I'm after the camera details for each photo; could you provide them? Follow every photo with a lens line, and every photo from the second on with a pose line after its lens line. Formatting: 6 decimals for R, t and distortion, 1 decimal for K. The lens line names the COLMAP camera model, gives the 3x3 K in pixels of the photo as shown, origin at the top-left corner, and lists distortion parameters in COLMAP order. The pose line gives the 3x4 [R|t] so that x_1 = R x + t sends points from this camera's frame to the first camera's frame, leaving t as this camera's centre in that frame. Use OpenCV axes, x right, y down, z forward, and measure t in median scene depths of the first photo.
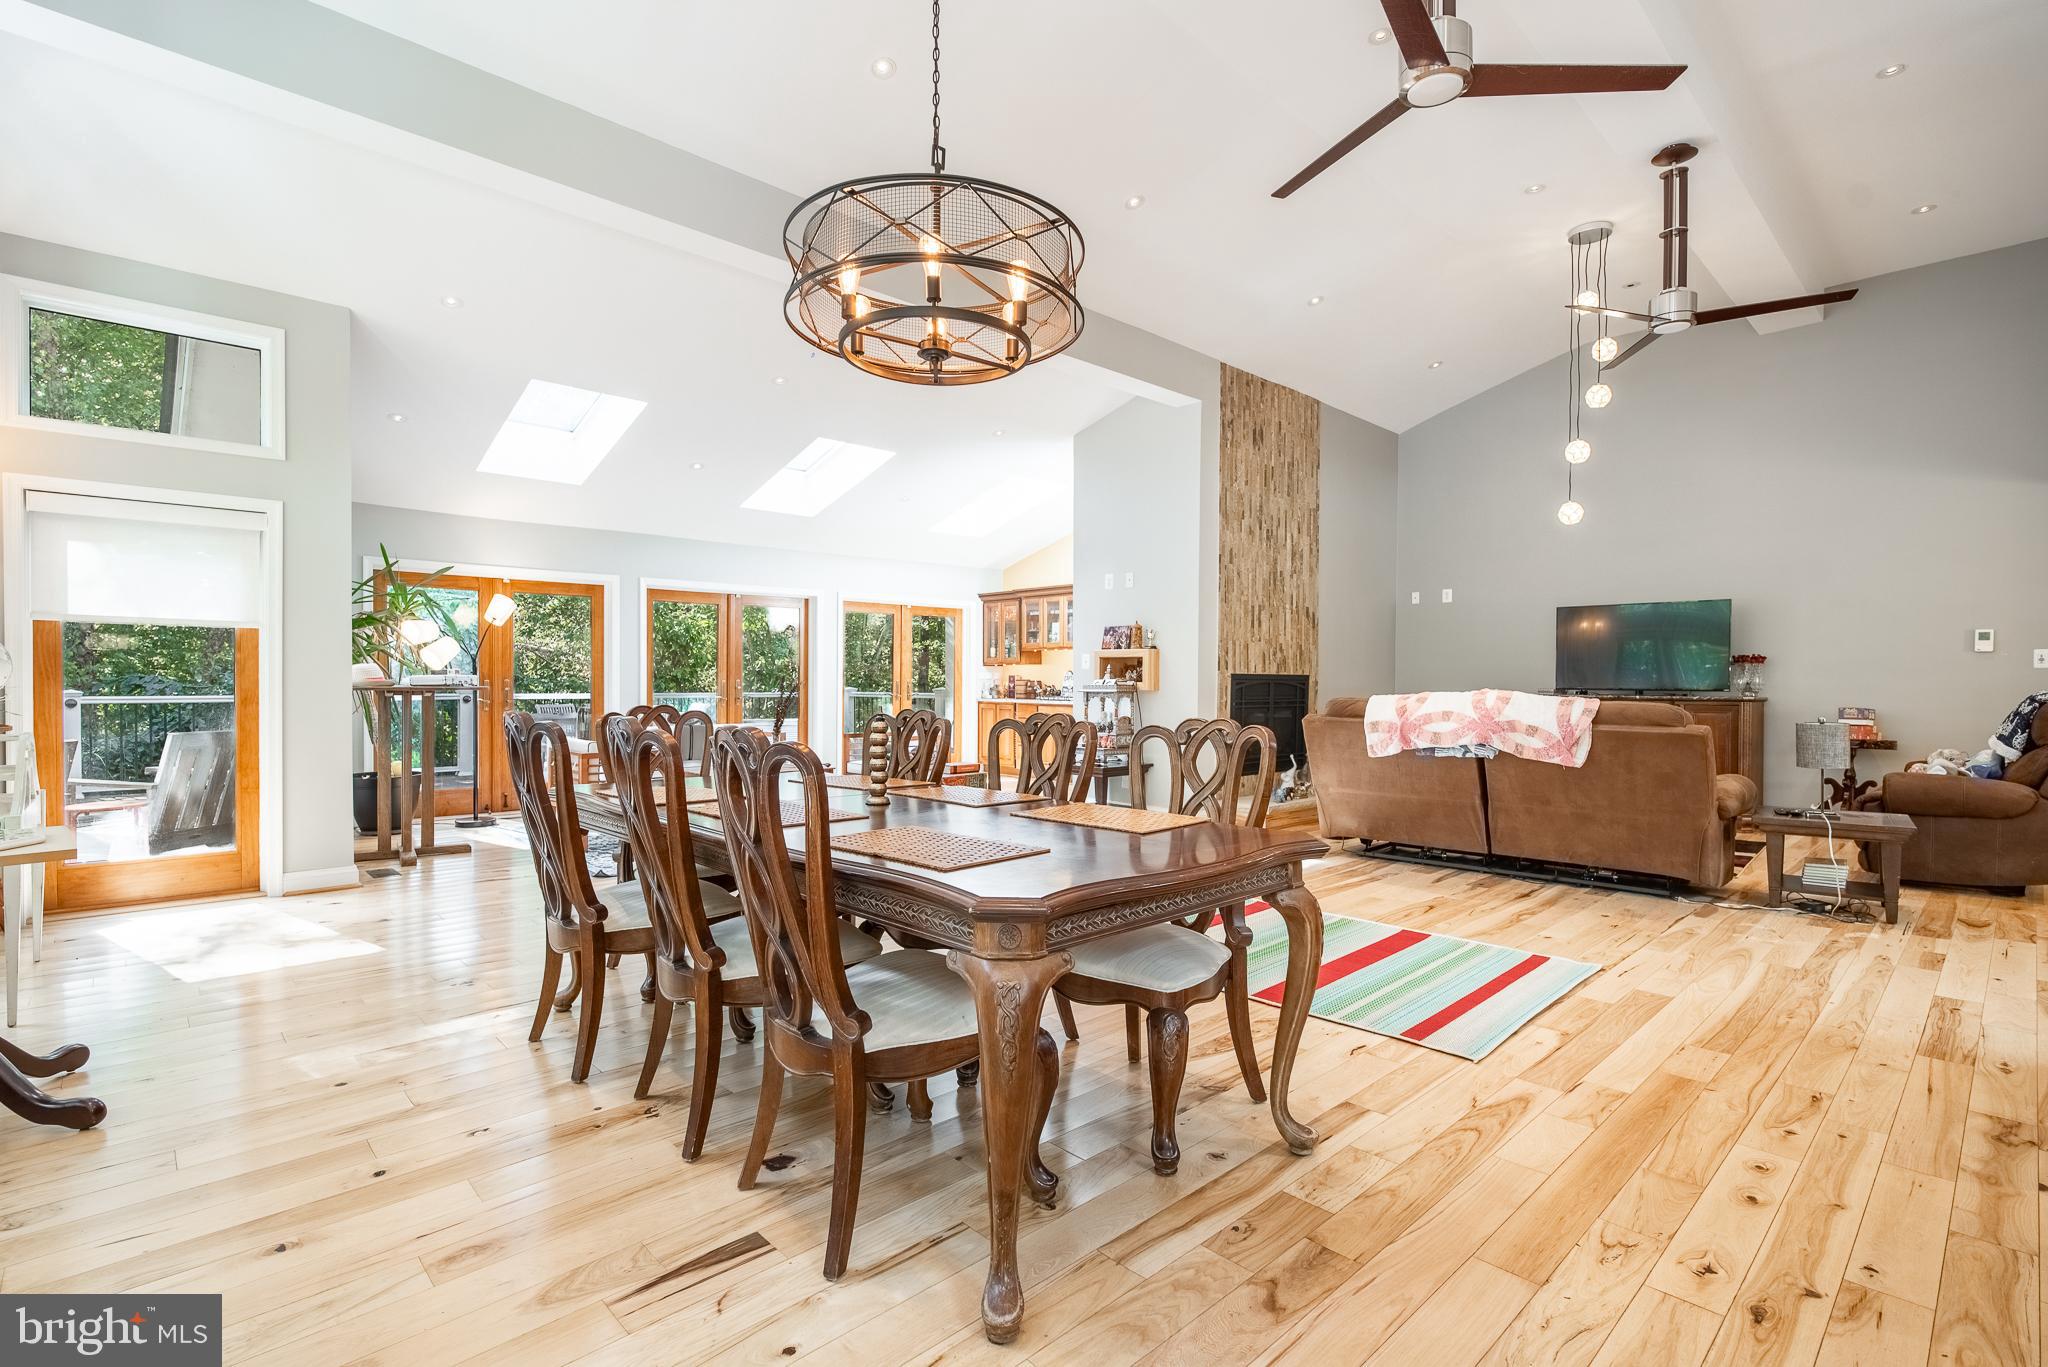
lens RADIAL K [[952.7, 0, 1030.4], [0, 952.7, 686.7], [0, 0, 1]] dist [0.002293, -0.000247]
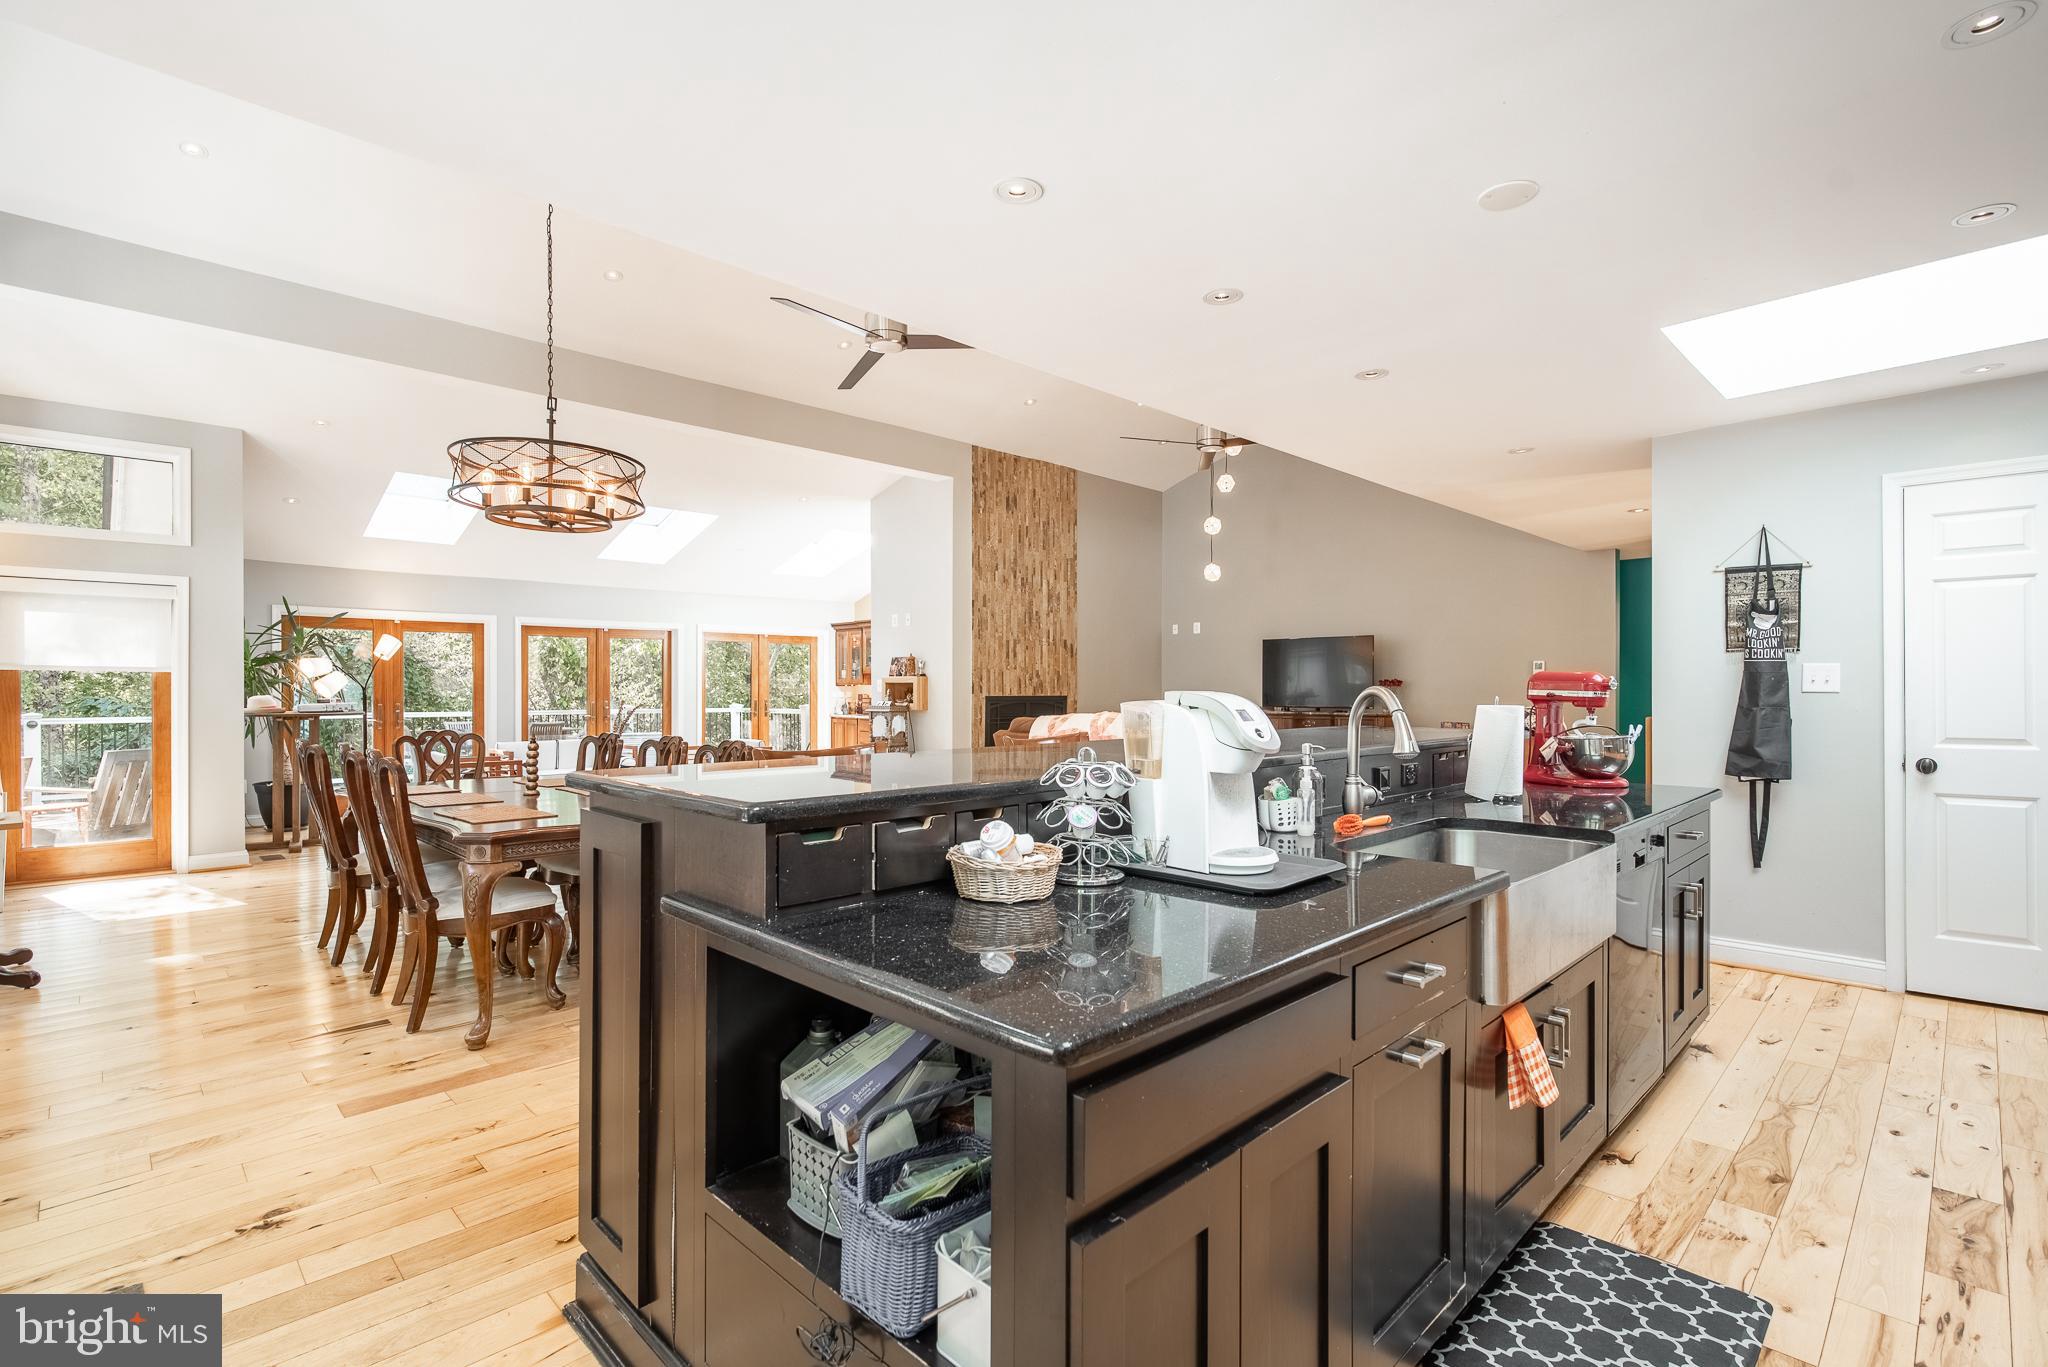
lens RADIAL K [[939.8, 0, 1014.9], [0, 939.8, 687.1], [0, 0, 1]] dist [-0.000311, -0.000493]
pose [[0.999840, -0.005690, 0.016932, 0.230463], [0.005841, 0.999943, -0.008933, -0.014330], [-0.016881, 0.009031, 0.999817, -0.219260]]
